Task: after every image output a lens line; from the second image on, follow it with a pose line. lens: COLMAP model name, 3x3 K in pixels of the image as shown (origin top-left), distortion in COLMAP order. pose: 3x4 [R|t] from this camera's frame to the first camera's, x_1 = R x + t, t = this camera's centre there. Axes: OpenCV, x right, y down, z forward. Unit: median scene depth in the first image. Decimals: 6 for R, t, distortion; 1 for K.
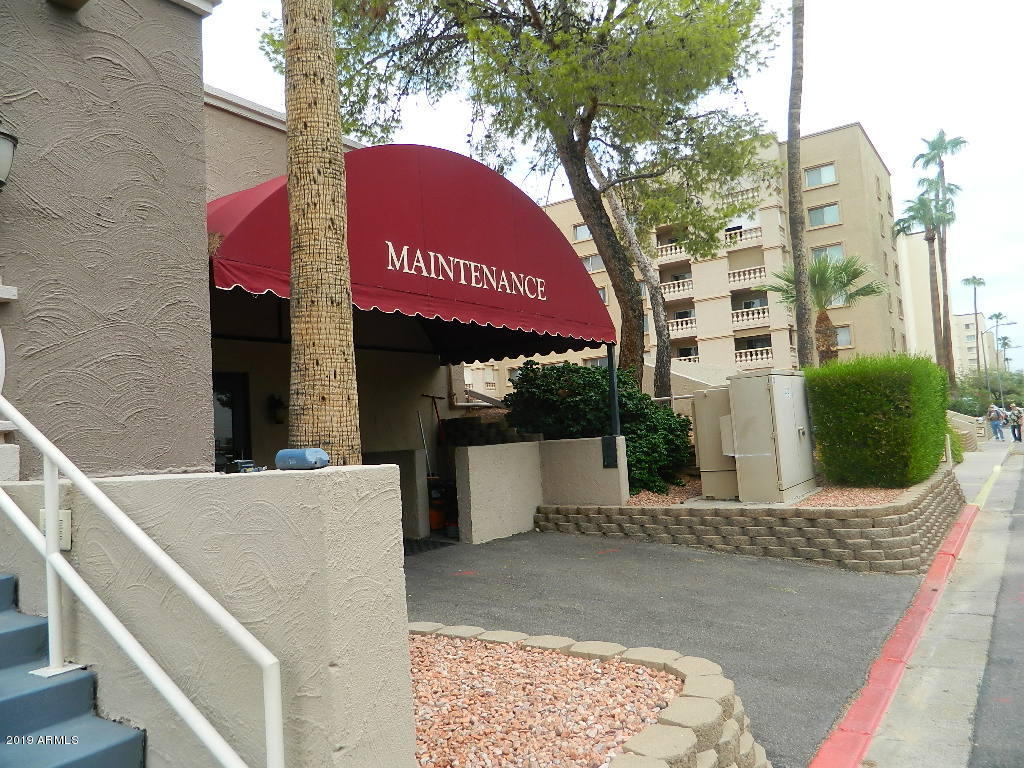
lens RADIAL K [[764.8, 0, 507.4], [0, 764.8, 378.9], [0, 0, 1]] dist [0.011190, -0.010534]
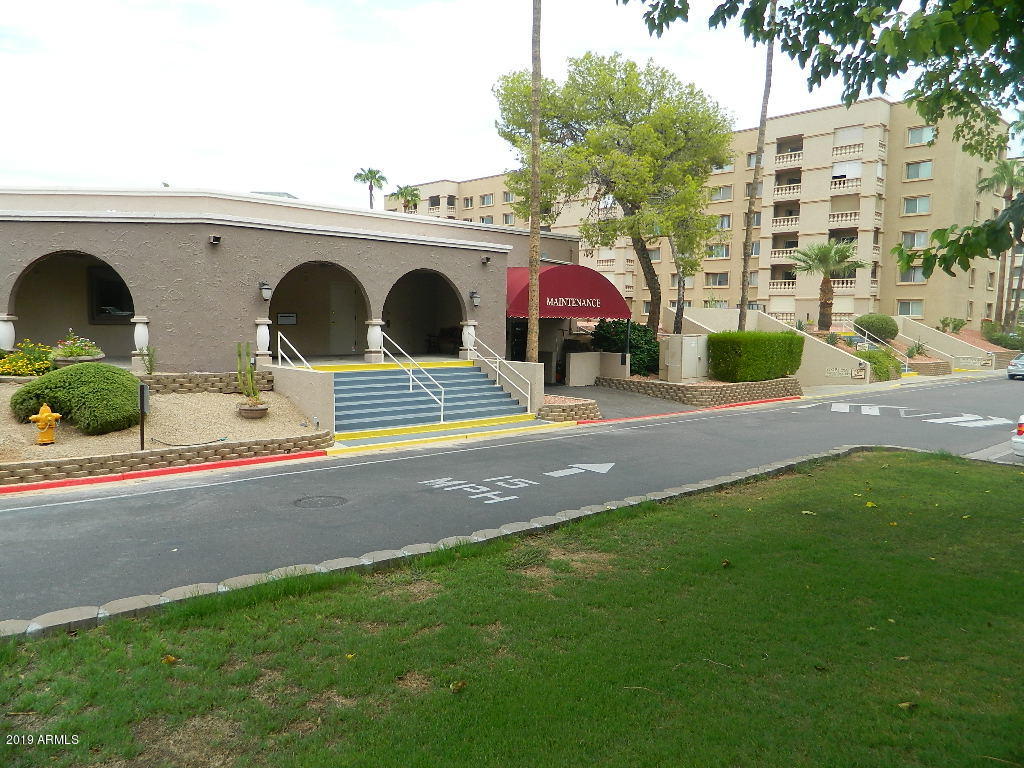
lens RADIAL K [[764.8, 0, 507.4], [0, 764.8, 378.9], [0, 0, 1]] dist [0.011190, -0.010534]
pose [[0.975920, 0.098353, -0.194698, 0.261364], [-0.065849, 0.983774, 0.166893, -0.255727], [0.207953, -0.150054, 0.966561, -1.686080]]
